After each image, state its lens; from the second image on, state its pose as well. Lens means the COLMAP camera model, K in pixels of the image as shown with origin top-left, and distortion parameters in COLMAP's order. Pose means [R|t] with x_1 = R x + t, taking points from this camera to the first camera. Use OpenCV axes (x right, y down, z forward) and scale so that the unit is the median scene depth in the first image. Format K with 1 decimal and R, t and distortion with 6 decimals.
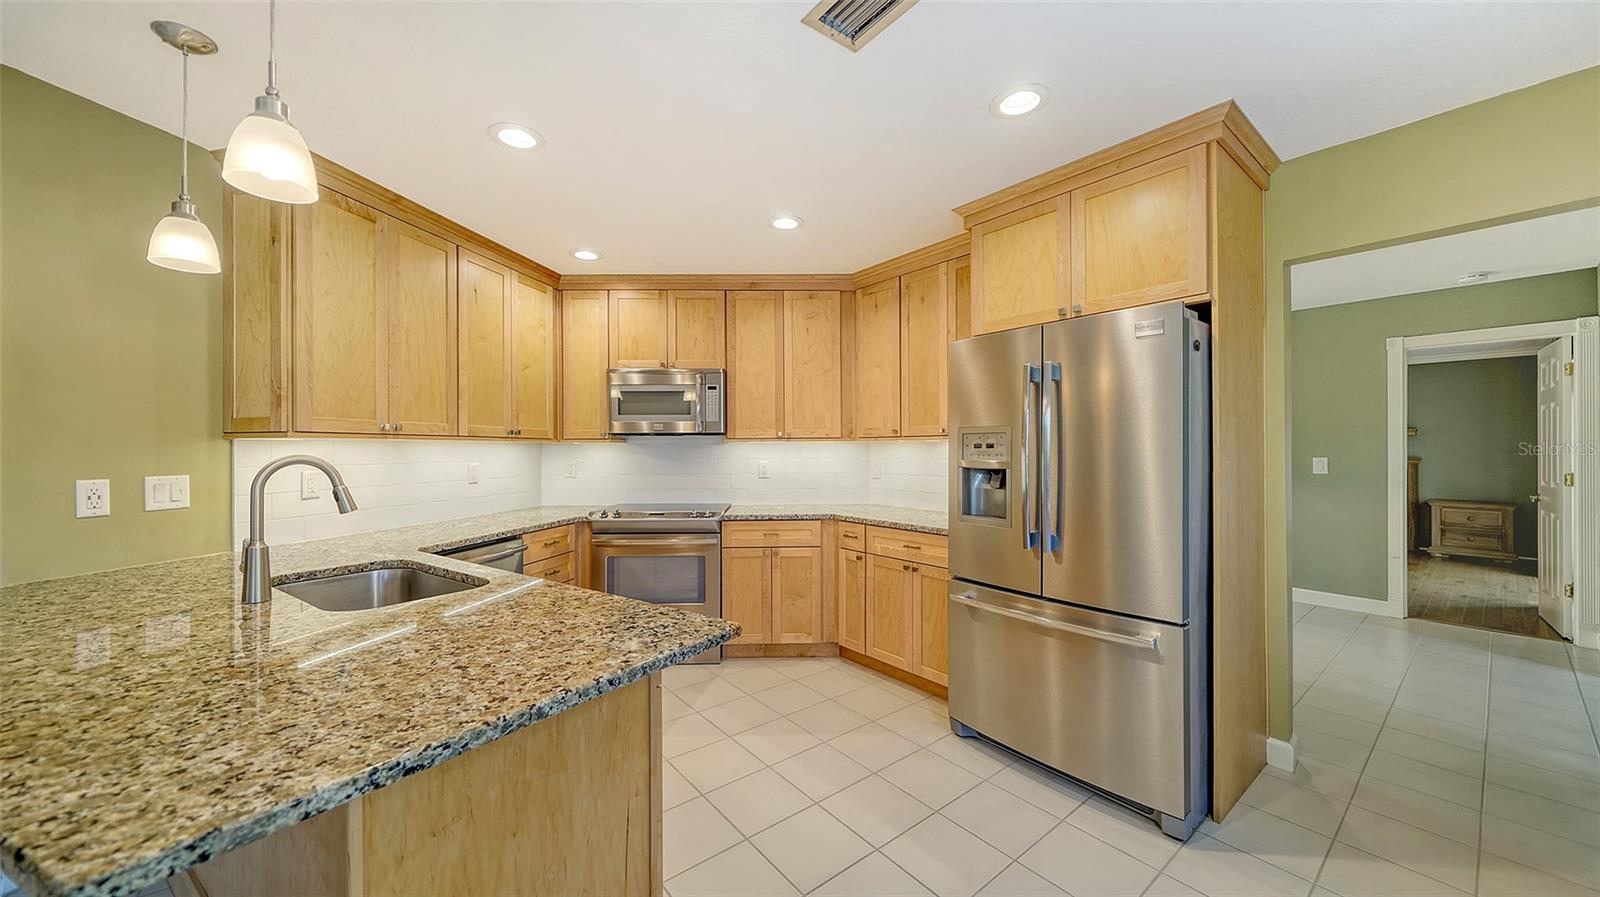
lens RADIAL K [[559.9, 0, 795.5], [0, 559.9, 447.1], [0, 0, 1]] dist [-0.001242, -0.000139]
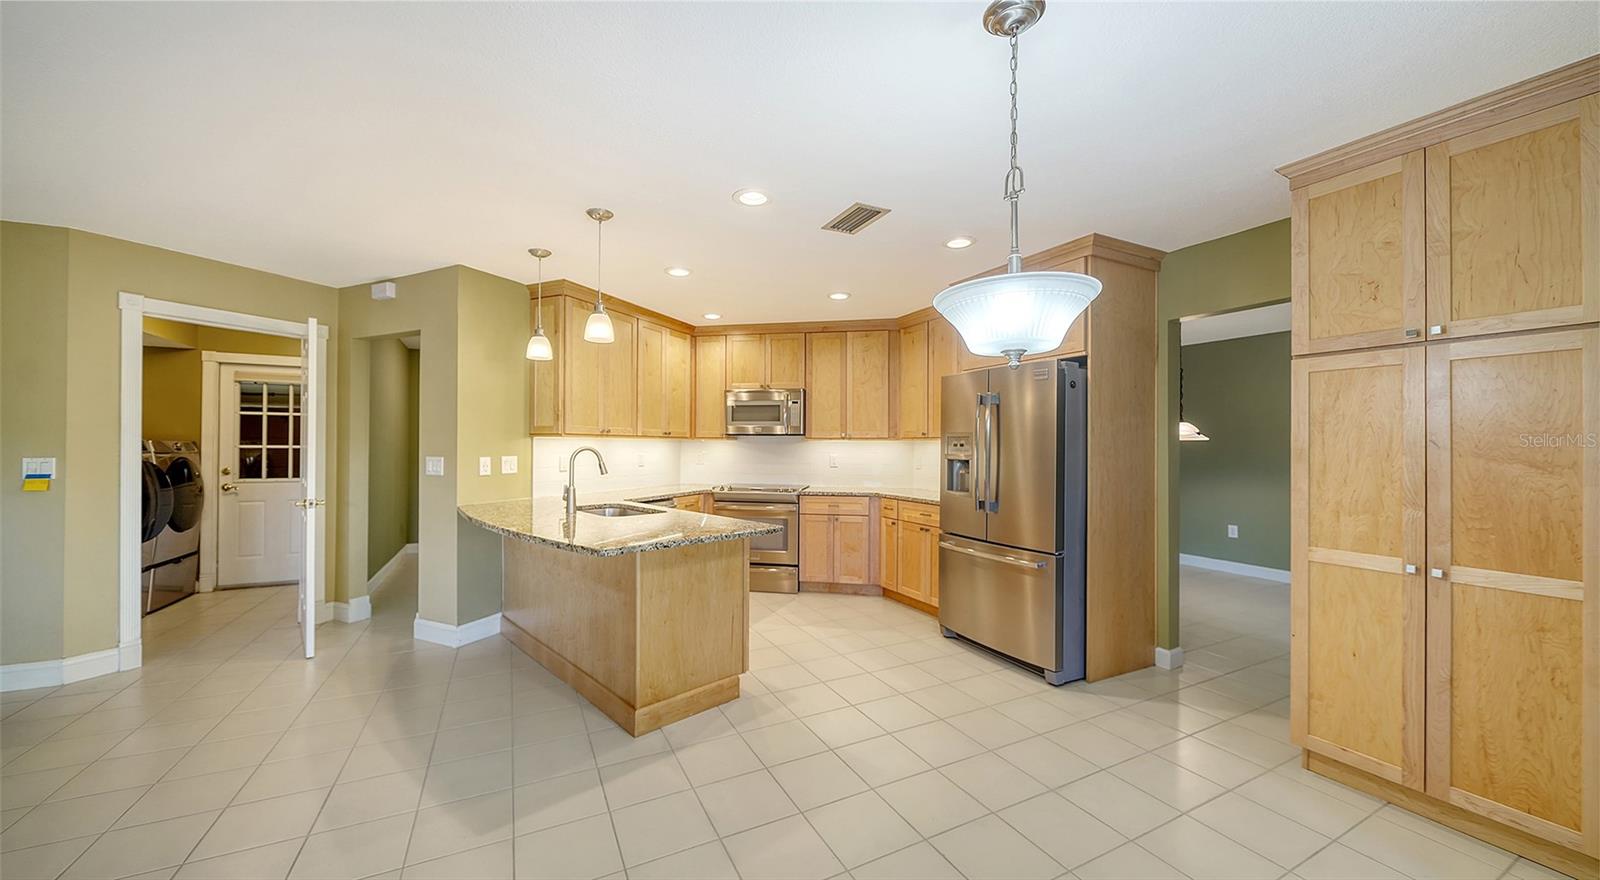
lens RADIAL K [[562.5, 0, 785.9], [0, 562.5, 441.3], [0, 0, 1]] dist [0.000085, -0.000240]
pose [[0.977333, 0.008301, -0.211543, 0.140981], [-0.009278, 0.999950, -0.003625, -0.001653], [0.211502, 0.005505, 0.977362, -0.430857]]
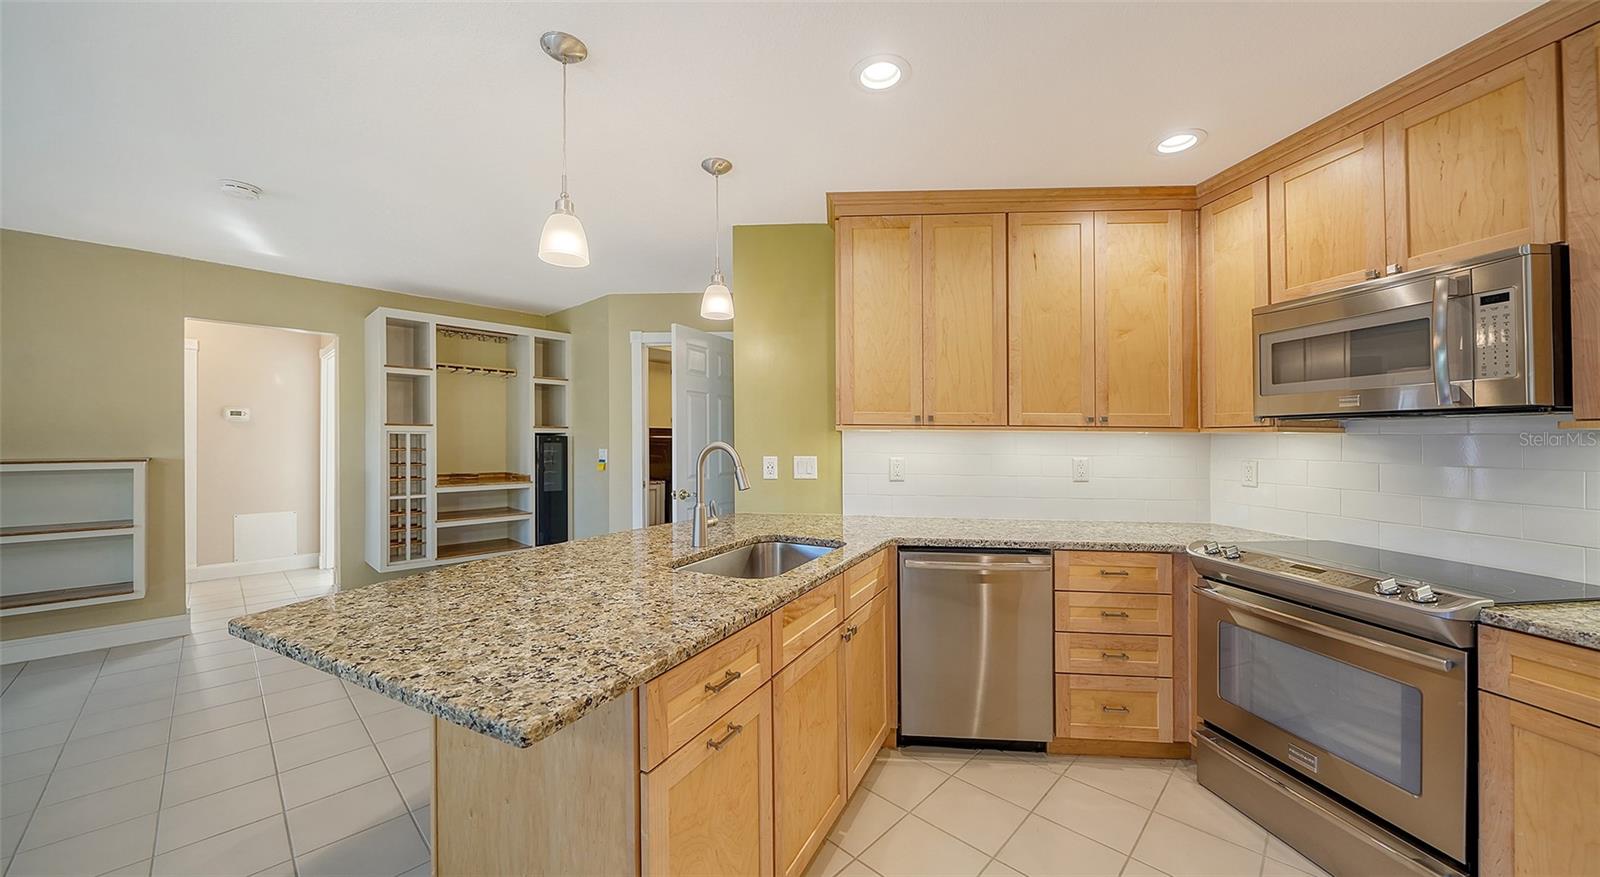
lens RADIAL K [[552.9, 0, 786.2], [0, 552.9, 444.2], [0, 0, 1]] dist [0.000549, 0.000099]
pose [[0.136894, 0.014981, -0.990472, 0.199636], [-0.006154, 0.999879, 0.014273, -0.000842], [0.990567, 0.004141, 0.136970, 0.453215]]
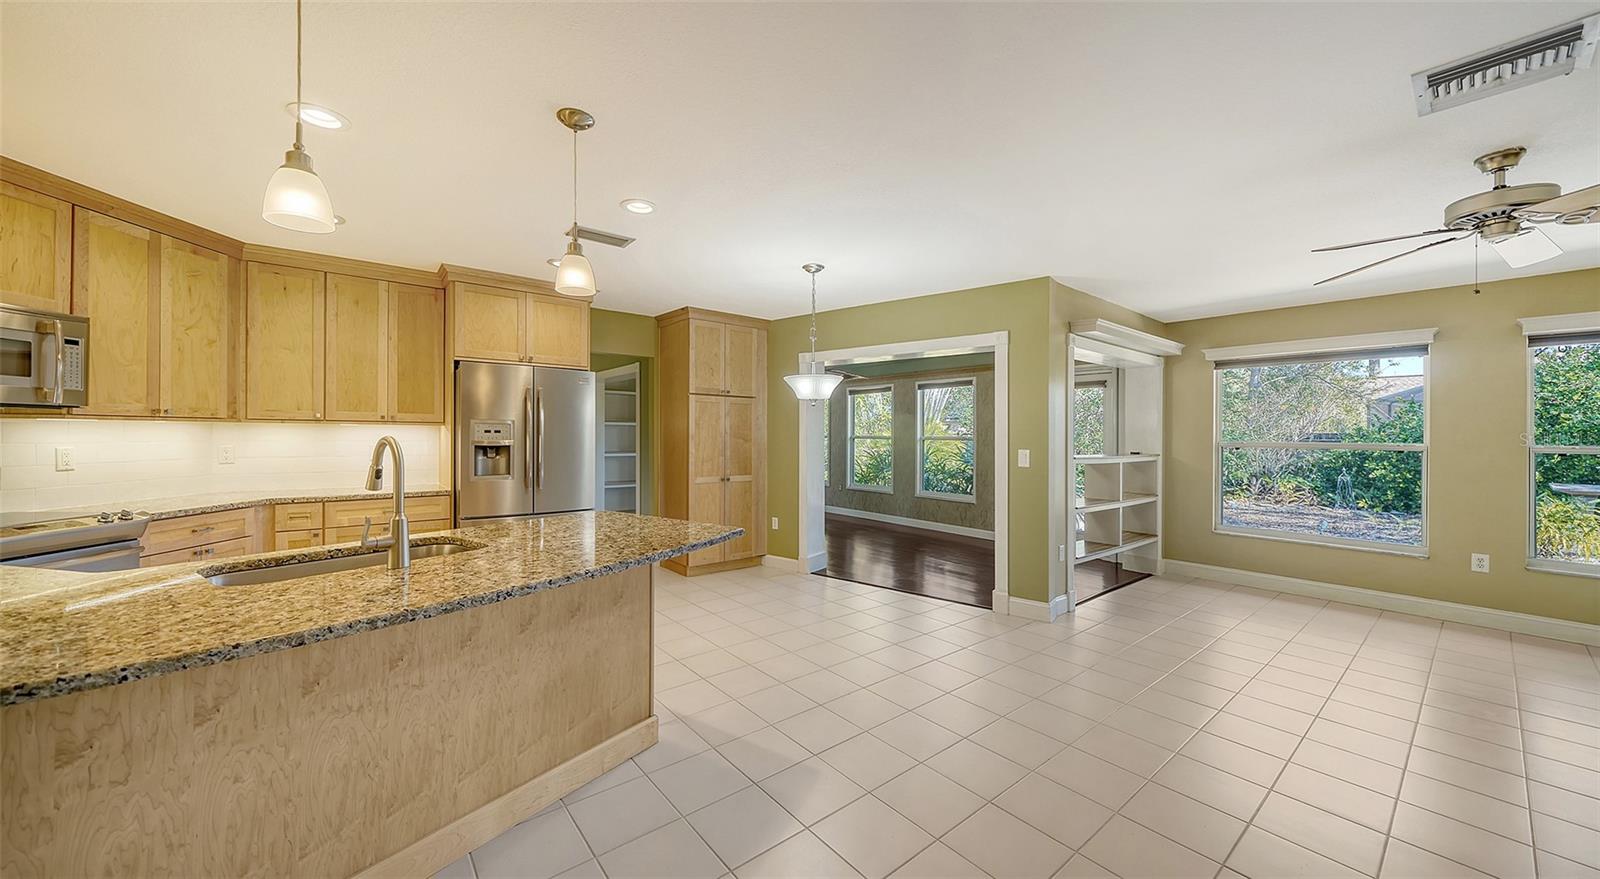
lens RADIAL K [[562.5, 0, 785.9], [0, 562.5, 440.8], [0, 0, 1]] dist [0.000085, -0.000240]
pose [[-0.011391, -0.005278, 0.999921, -0.922175], [-0.011513, 0.999920, 0.005147, 0.004326], [-0.999869, -0.011453, -0.011451, 0.119661]]
